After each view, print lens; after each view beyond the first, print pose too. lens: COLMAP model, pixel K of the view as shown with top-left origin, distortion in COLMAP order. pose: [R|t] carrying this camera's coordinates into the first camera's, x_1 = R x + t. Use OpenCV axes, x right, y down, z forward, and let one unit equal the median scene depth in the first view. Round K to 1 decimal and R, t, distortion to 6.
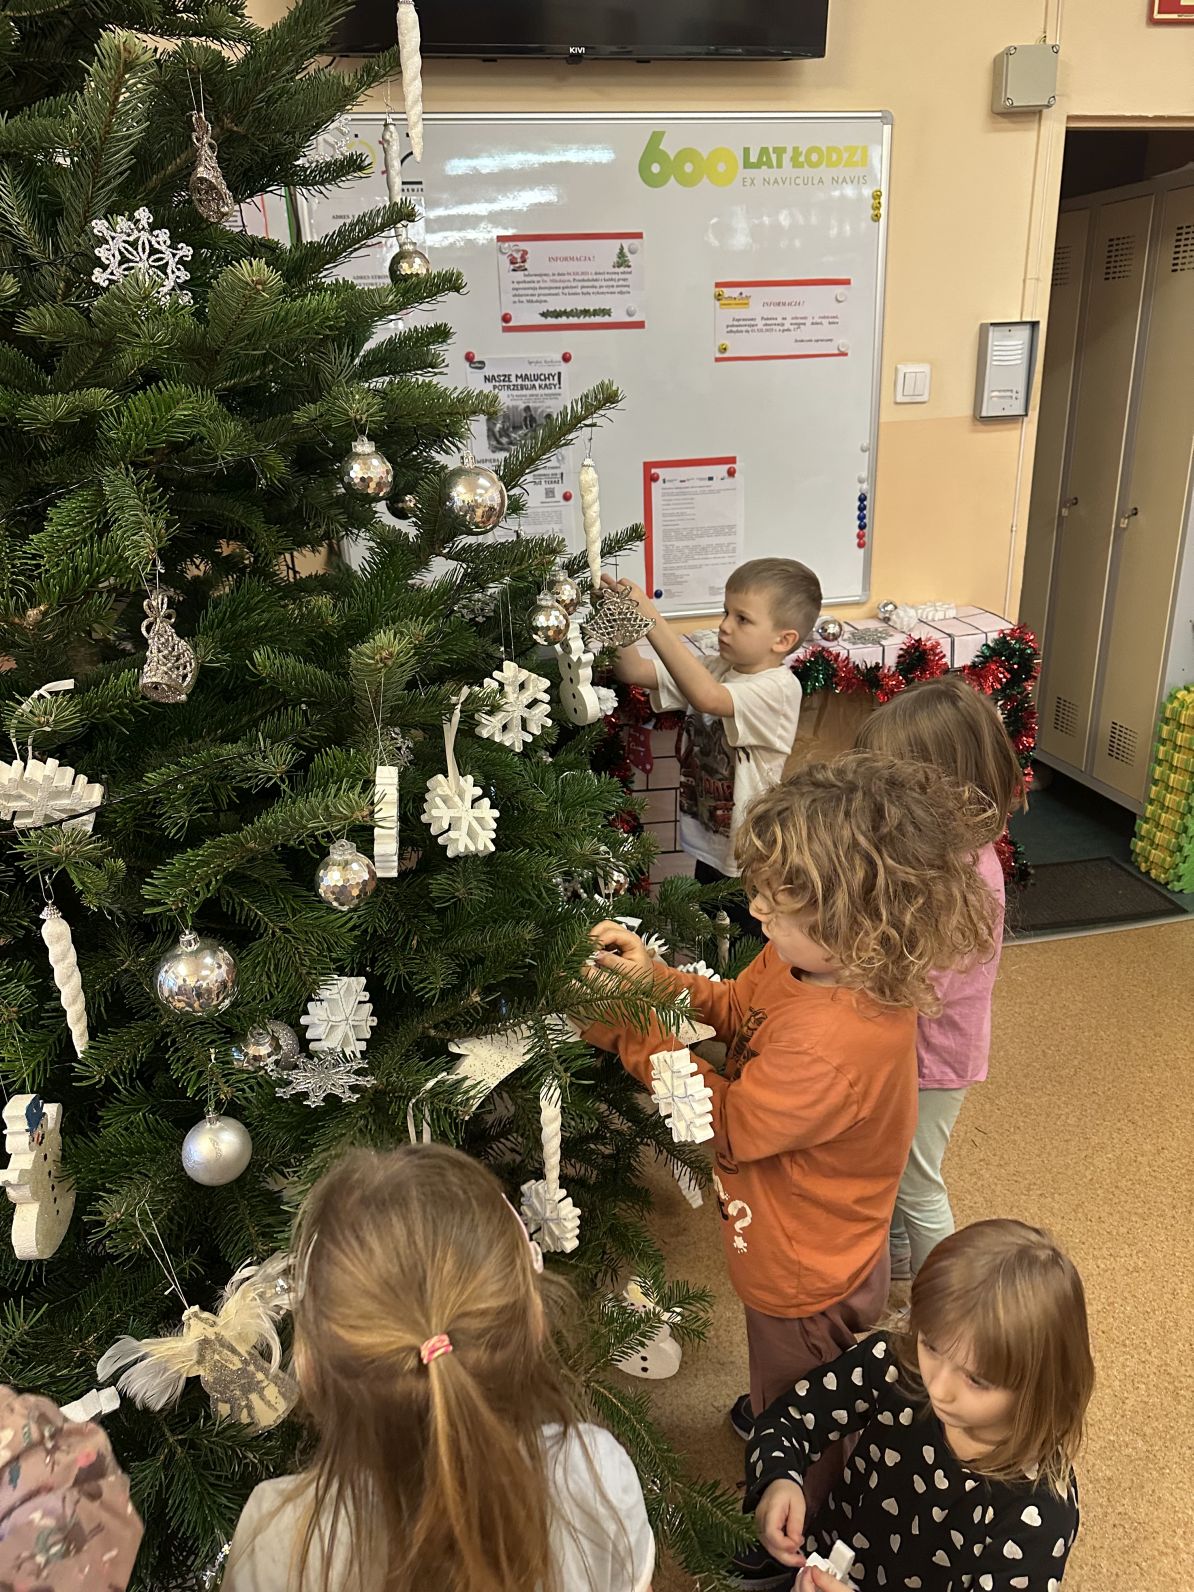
lens RADIAL K [[1190.8, 0, 676.1], [0, 1190.8, 771.1], [0, 0, 1]] dist [-0.004969, -0.003184]
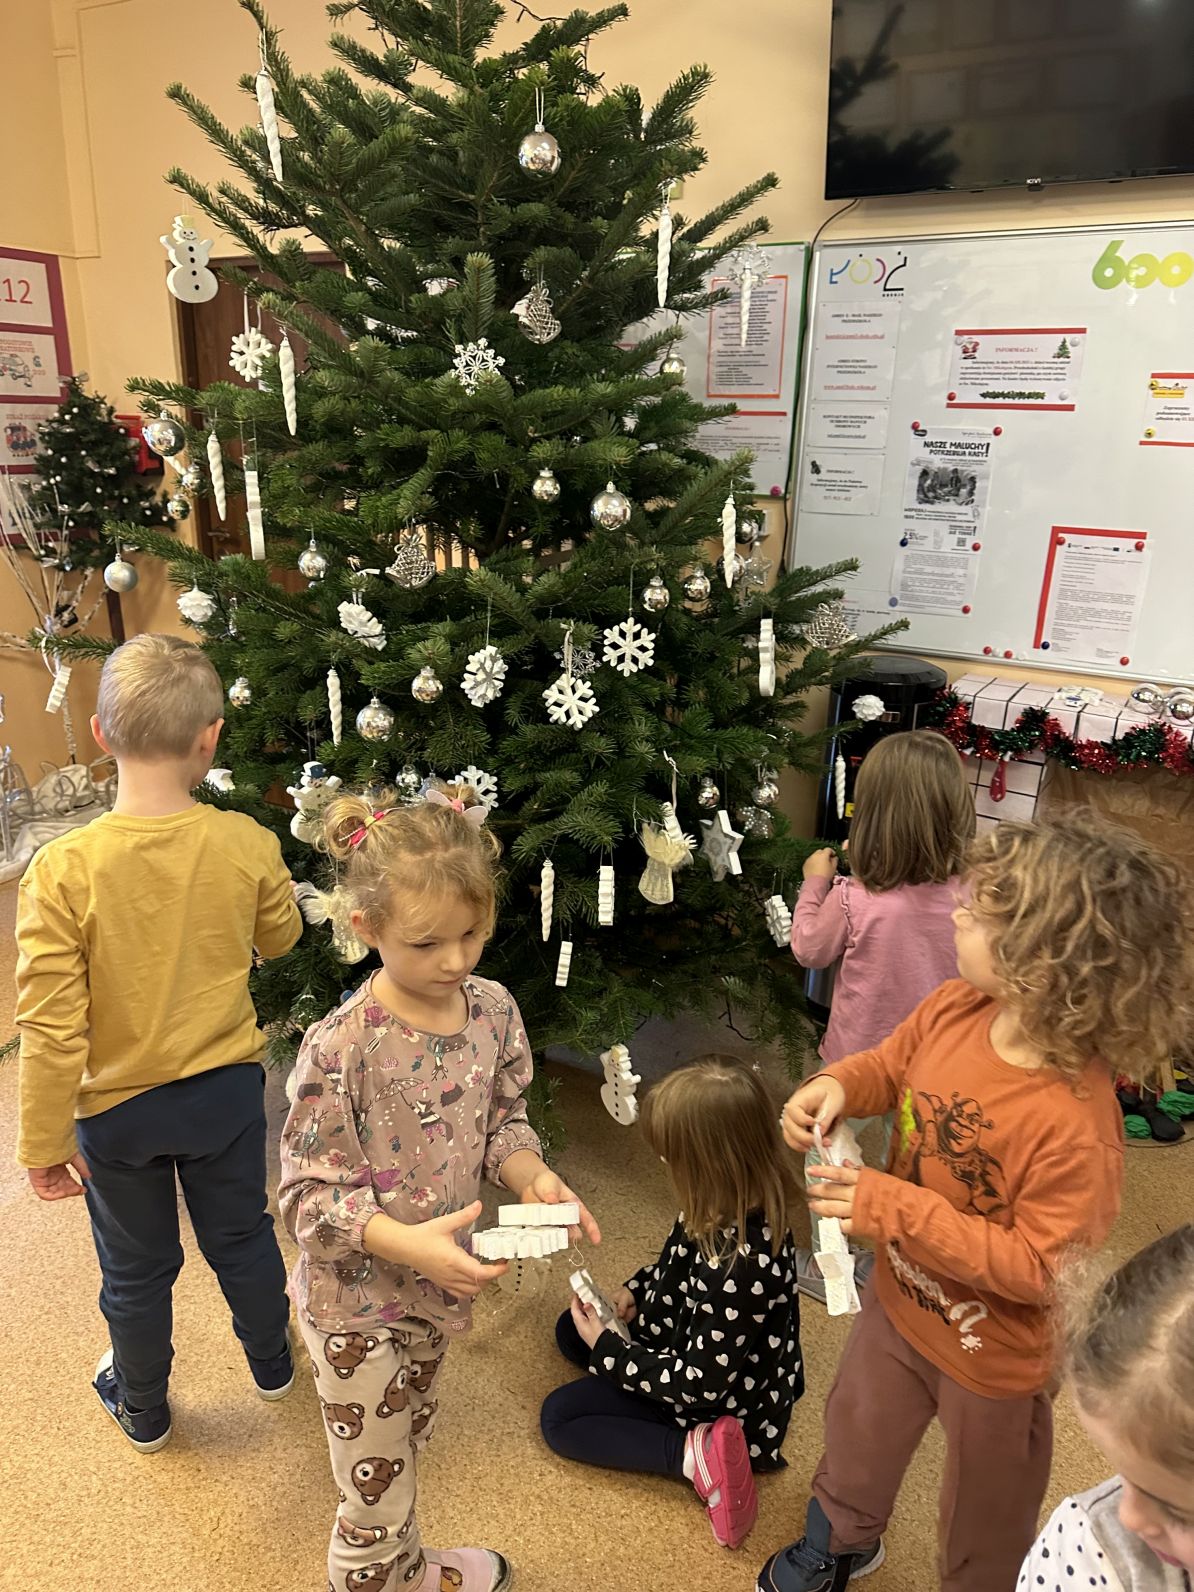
lens RADIAL K [[1160.8, 0, 605.6], [0, 1160.8, 791.6], [0, 0, 1]] dist [-0.001596, -0.008694]
pose [[0.714172, 0.267553, -0.646818, 0.474457], [-0.276328, 0.956777, 0.090664, -0.000713], [0.643119, 0.113984, 0.757236, -0.087078]]
